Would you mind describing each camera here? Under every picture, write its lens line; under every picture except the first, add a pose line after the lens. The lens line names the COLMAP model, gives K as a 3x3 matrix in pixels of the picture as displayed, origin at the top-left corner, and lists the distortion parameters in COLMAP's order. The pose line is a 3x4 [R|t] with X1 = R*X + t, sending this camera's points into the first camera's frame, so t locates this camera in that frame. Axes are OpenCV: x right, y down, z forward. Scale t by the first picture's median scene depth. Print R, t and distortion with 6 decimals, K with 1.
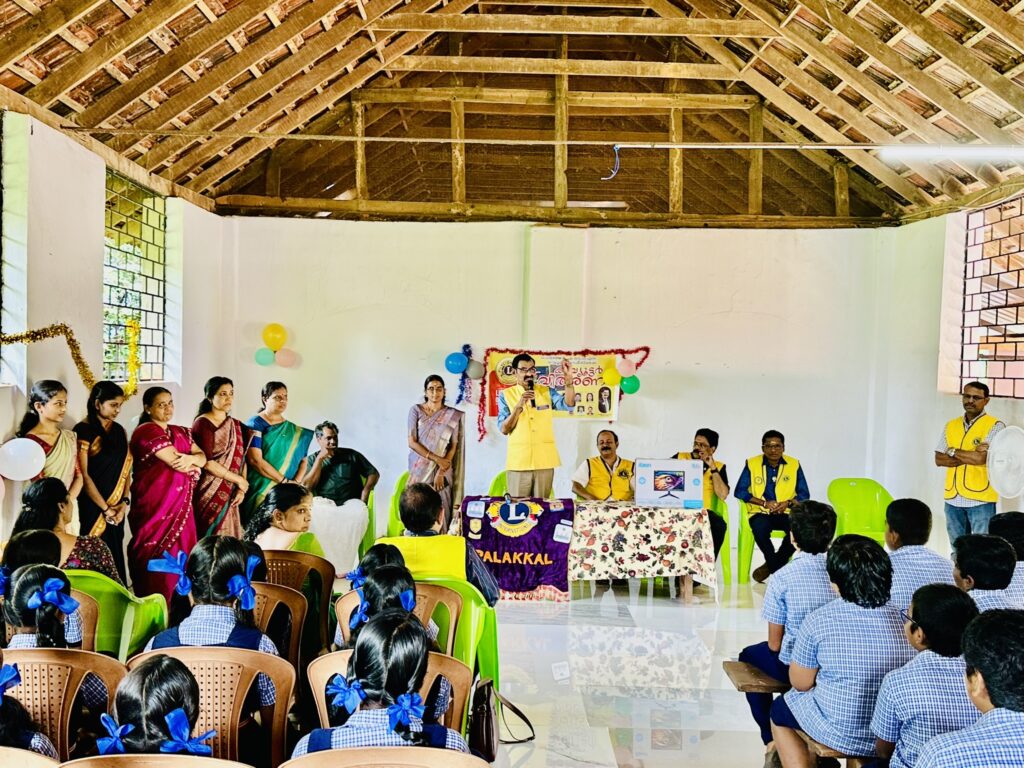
lens RADIAL K [[1006.0, 0, 512.0], [0, 1006.0, 384.0], [0, 0, 1]] dist [0.003849, 0.000438]
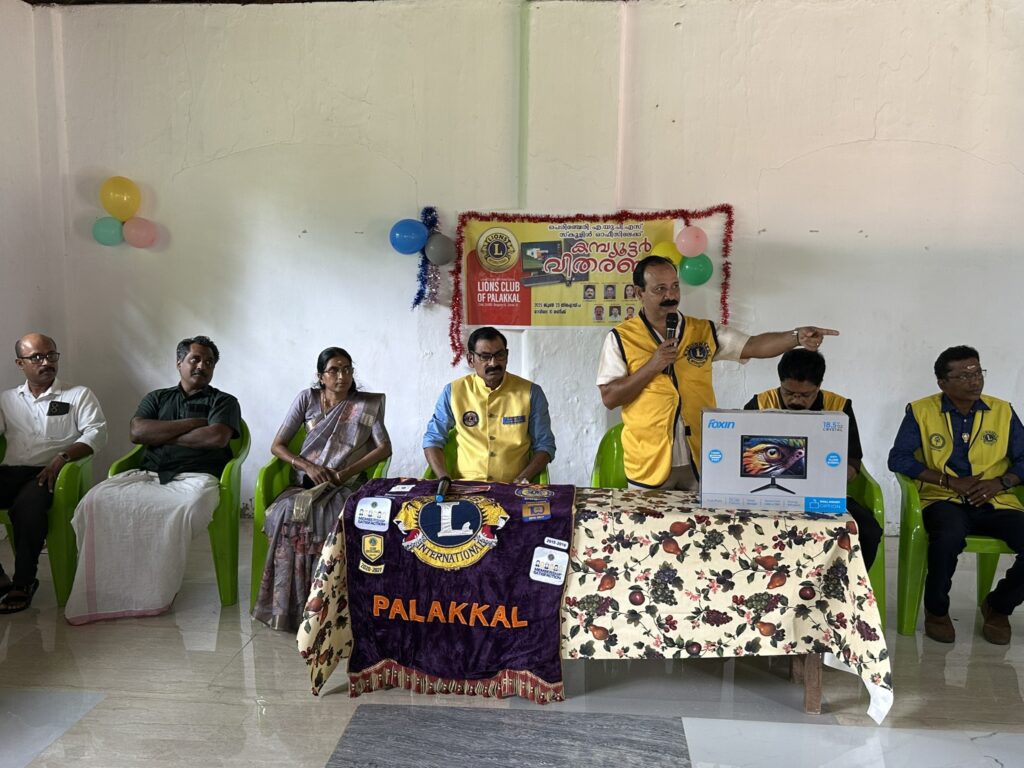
lens RADIAL K [[964.0, 0, 512.0], [0, 964.0, 384.0], [0, 0, 1]] dist [0.131363, -0.290508]
pose [[0.996778, -0.004154, -0.080105, 0.070443], [0.011751, 0.995446, 0.094596, 0.016952], [0.079348, -0.095233, 0.992288, 0.541704]]
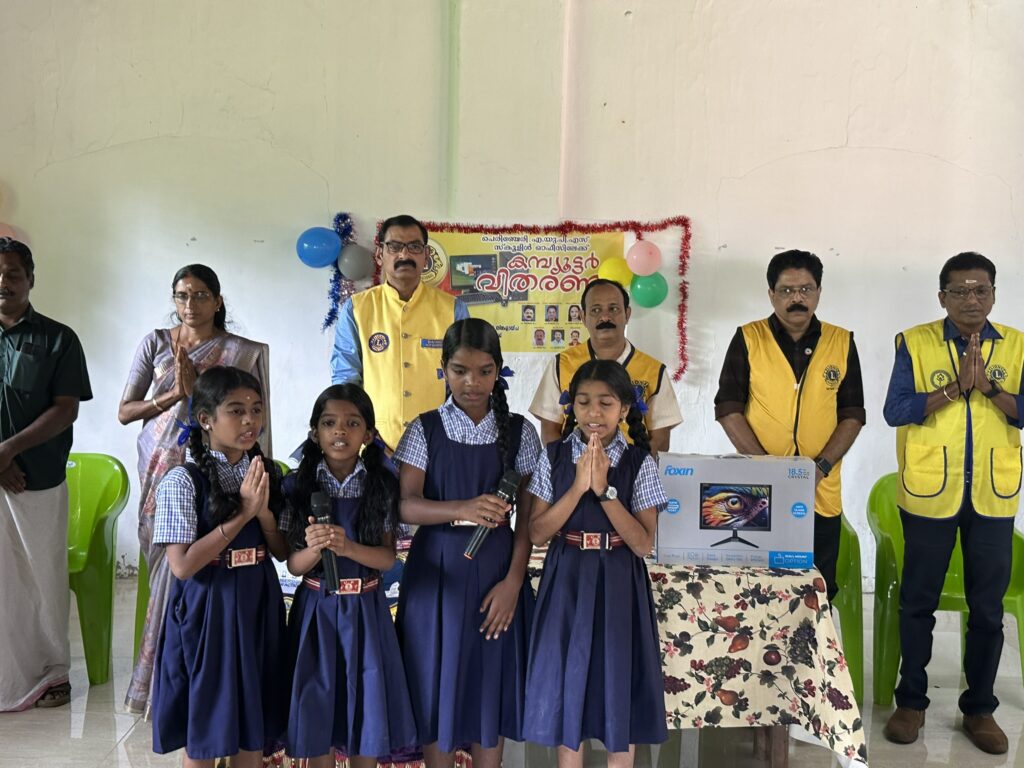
lens RADIAL K [[1176.3, 0, 512.0], [0, 1176.3, 384.0], [0, 0, 1]] dist [0.096694, 0.004101]
pose [[0.999984, -0.001371, -0.005485, 0.063397], [0.001780, 0.997171, 0.075145, 0.004829], [0.005367, -0.075153, 0.997158, 0.499978]]
